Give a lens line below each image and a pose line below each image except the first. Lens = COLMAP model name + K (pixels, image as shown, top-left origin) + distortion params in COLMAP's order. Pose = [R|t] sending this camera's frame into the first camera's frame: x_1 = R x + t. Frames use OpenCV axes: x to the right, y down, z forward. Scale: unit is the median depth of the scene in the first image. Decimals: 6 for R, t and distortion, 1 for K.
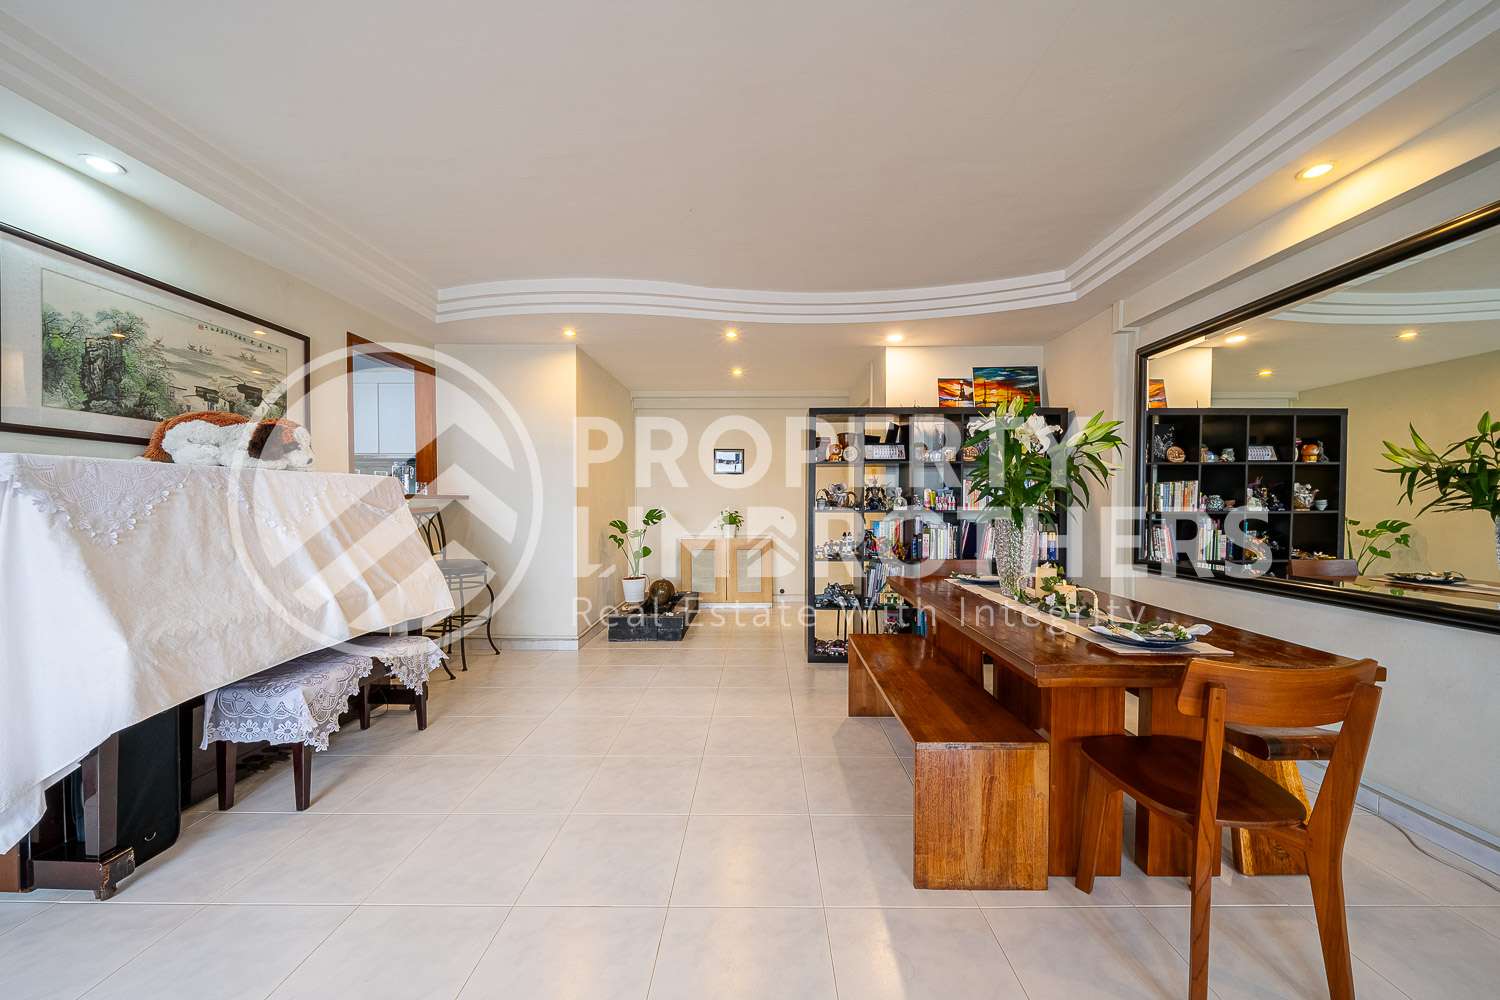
lens RADIAL K [[527.6, 0, 763.3], [0, 527.6, 511.7], [0, 0, 1]] dist [-0.008052, -0.000058]
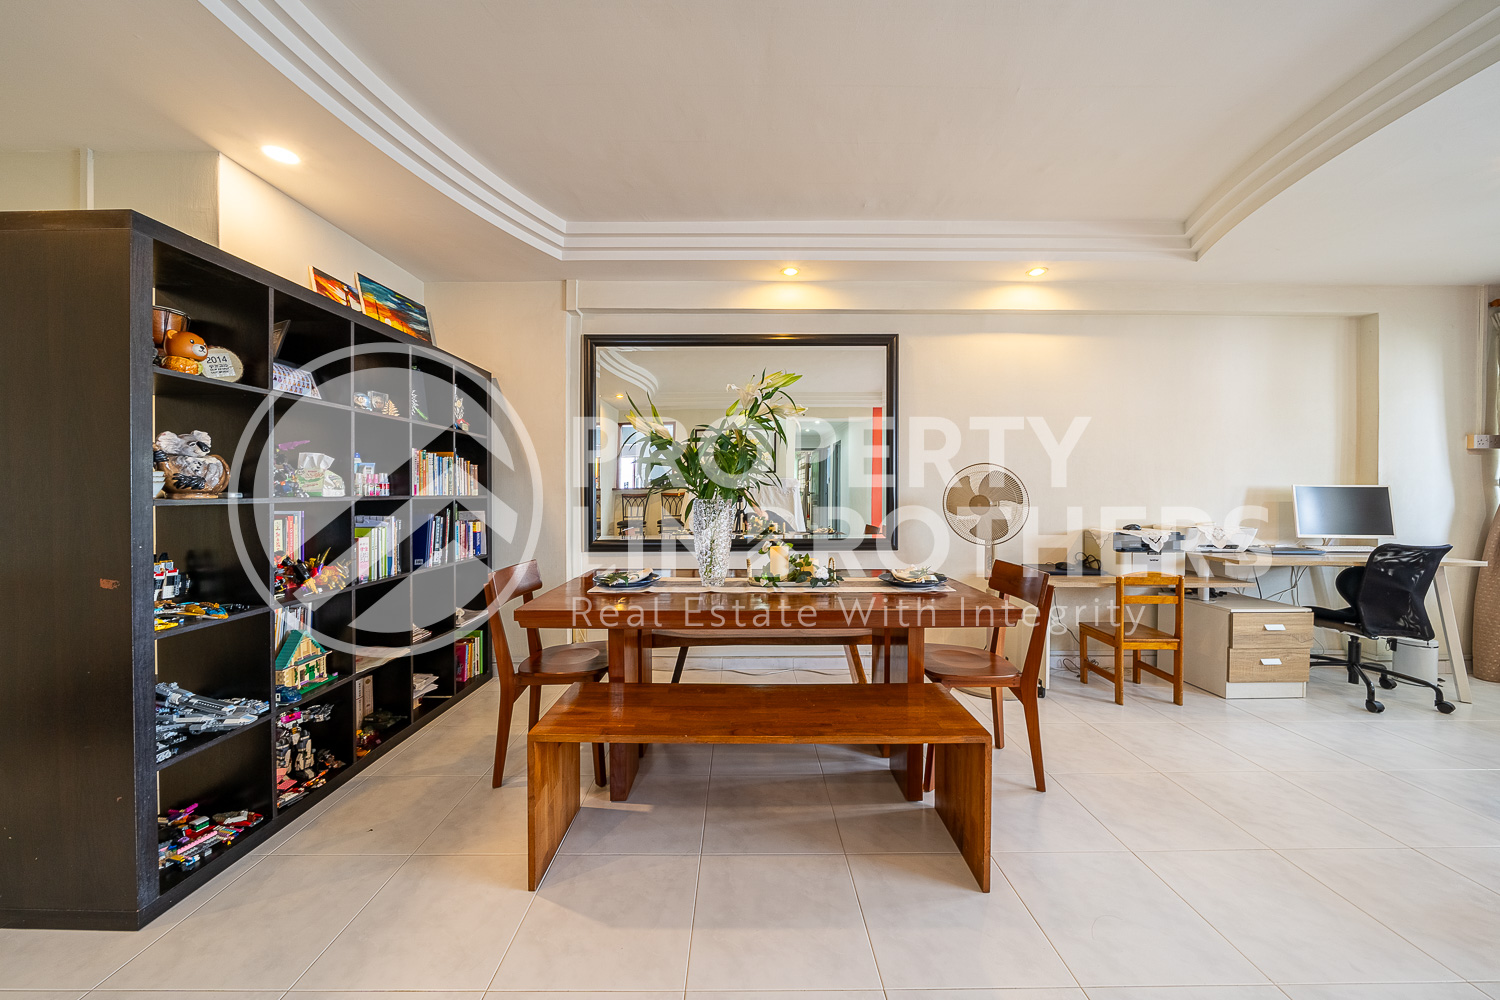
lens RADIAL K [[519.0, 0, 745.7], [0, 519.0, 492.0], [0, 0, 1]] dist [-0.006669, -0.000149]
pose [[-0.006970, -0.006836, 0.999952, -0.288207], [0.022406, 0.999725, 0.006990, -0.001767], [-0.999725, 0.022454, -0.006815, 0.663950]]
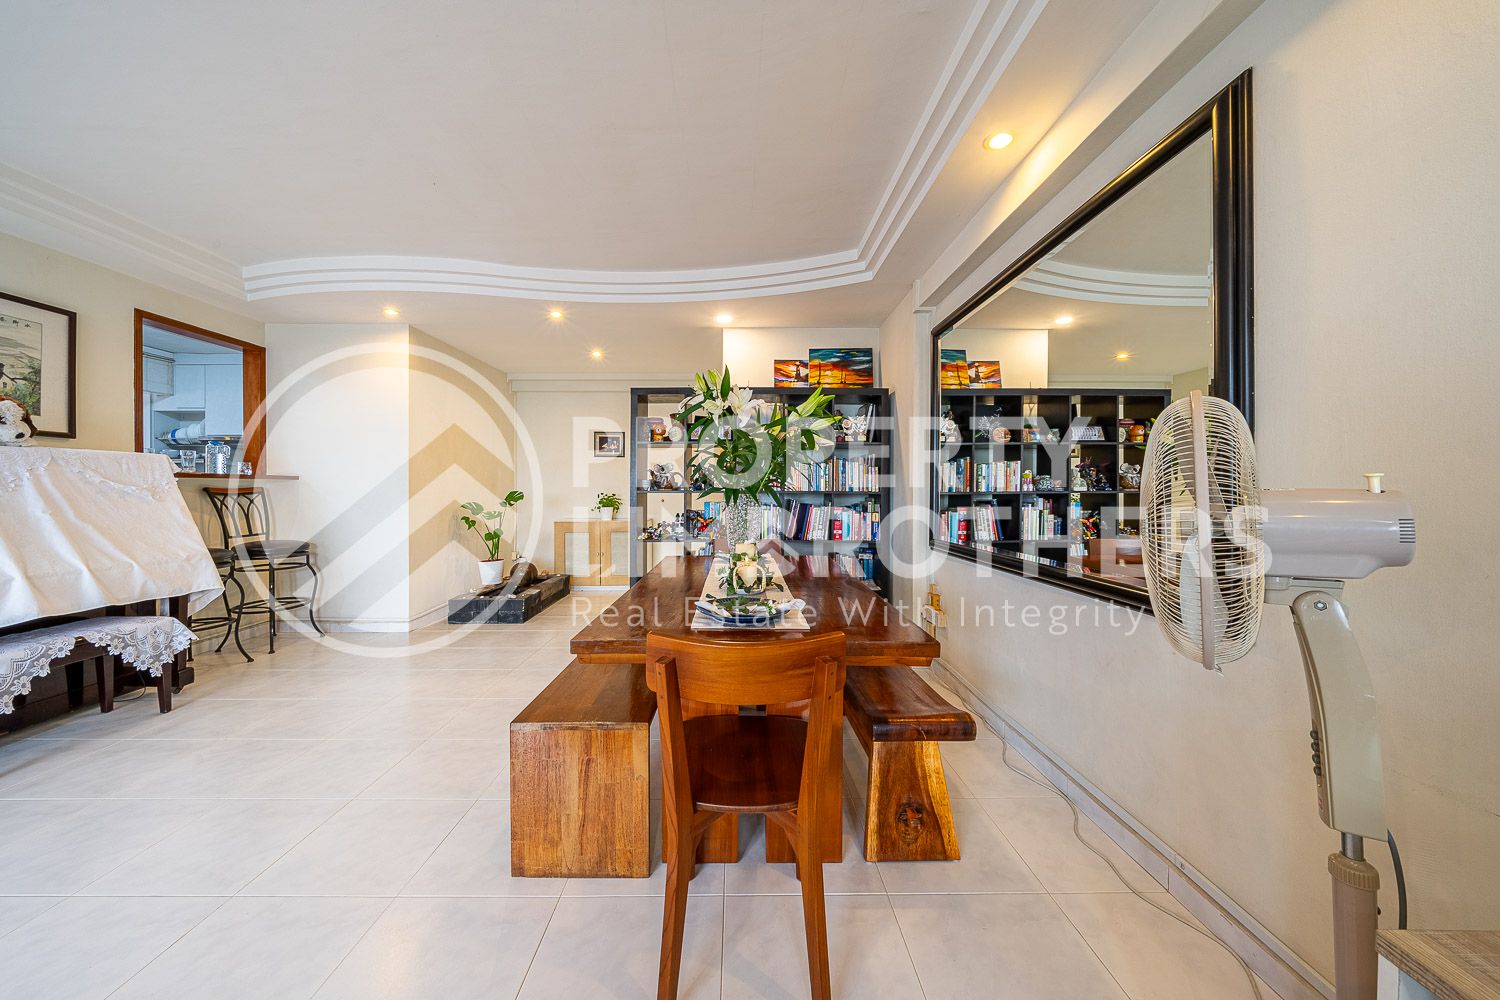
lens RADIAL K [[519.0, 0, 745.7], [0, 519.0, 492.0], [0, 0, 1]] dist [-0.006669, -0.000149]
pose [[0.999896, 0.000069, 0.014442, 0.323314], [0.000115, 0.999919, -0.012689, 0.013898], [-0.014442, 0.012689, 0.999815, 0.021264]]
